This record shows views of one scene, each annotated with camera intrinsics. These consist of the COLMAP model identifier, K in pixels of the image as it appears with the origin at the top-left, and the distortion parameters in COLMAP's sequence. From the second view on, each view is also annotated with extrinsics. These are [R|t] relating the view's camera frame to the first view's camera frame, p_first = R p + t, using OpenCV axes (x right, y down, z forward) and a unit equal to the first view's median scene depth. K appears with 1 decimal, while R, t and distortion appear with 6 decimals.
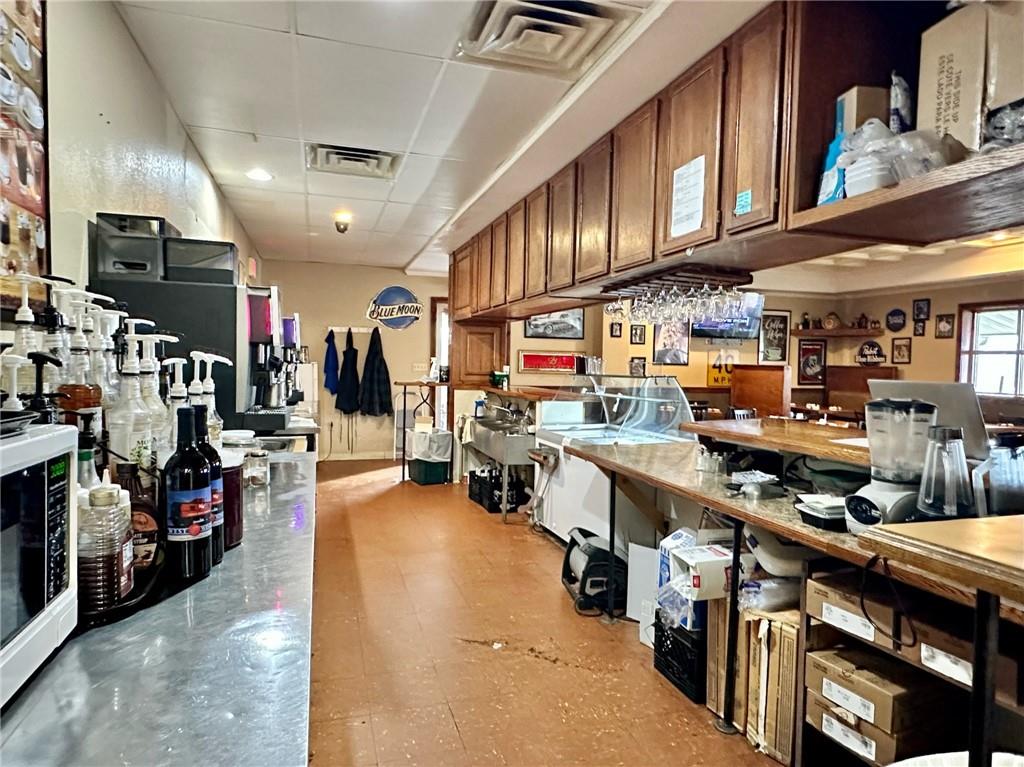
lens RADIAL K [[622.2, 0, 509.1], [0, 622.2, 385.1], [0, 0, 1]] dist [-0.005036, 0.003051]
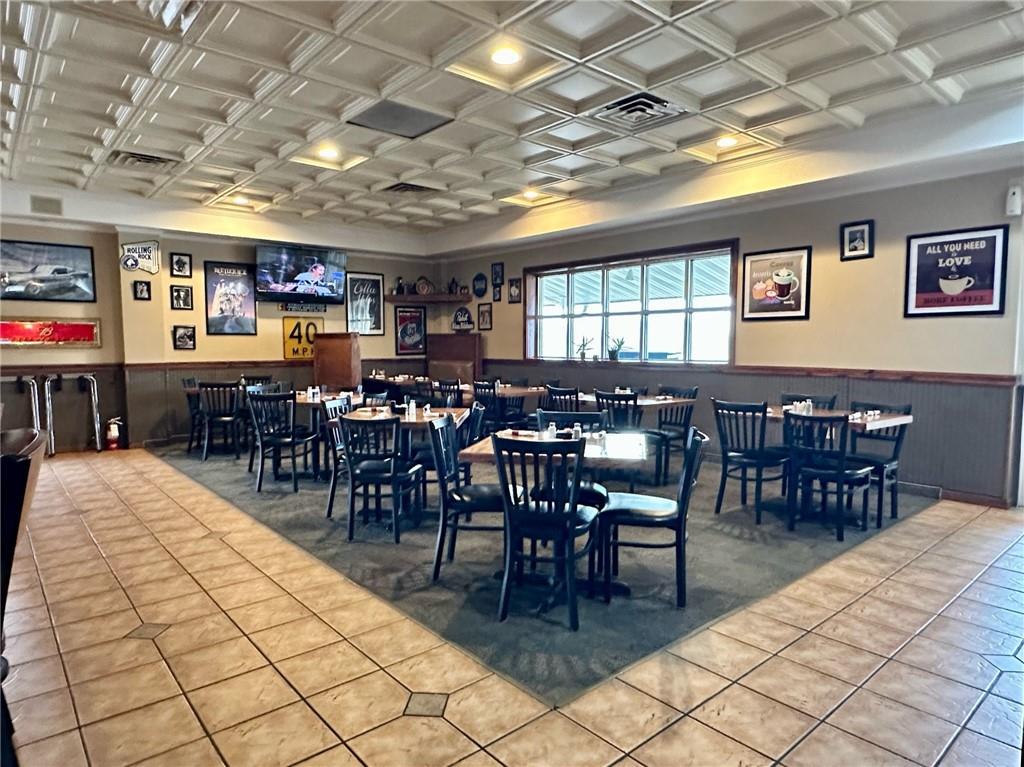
lens RADIAL K [[622.2, 0, 507.4], [0, 622.2, 387.5], [0, 0, 1]] dist [-0.005036, 0.003051]
pose [[0.915652, -0.047042, 0.399209, 0.266959], [0.031812, 0.998494, 0.044695, 0.012618], [-0.400711, -0.028225, 0.915770, 0.089681]]
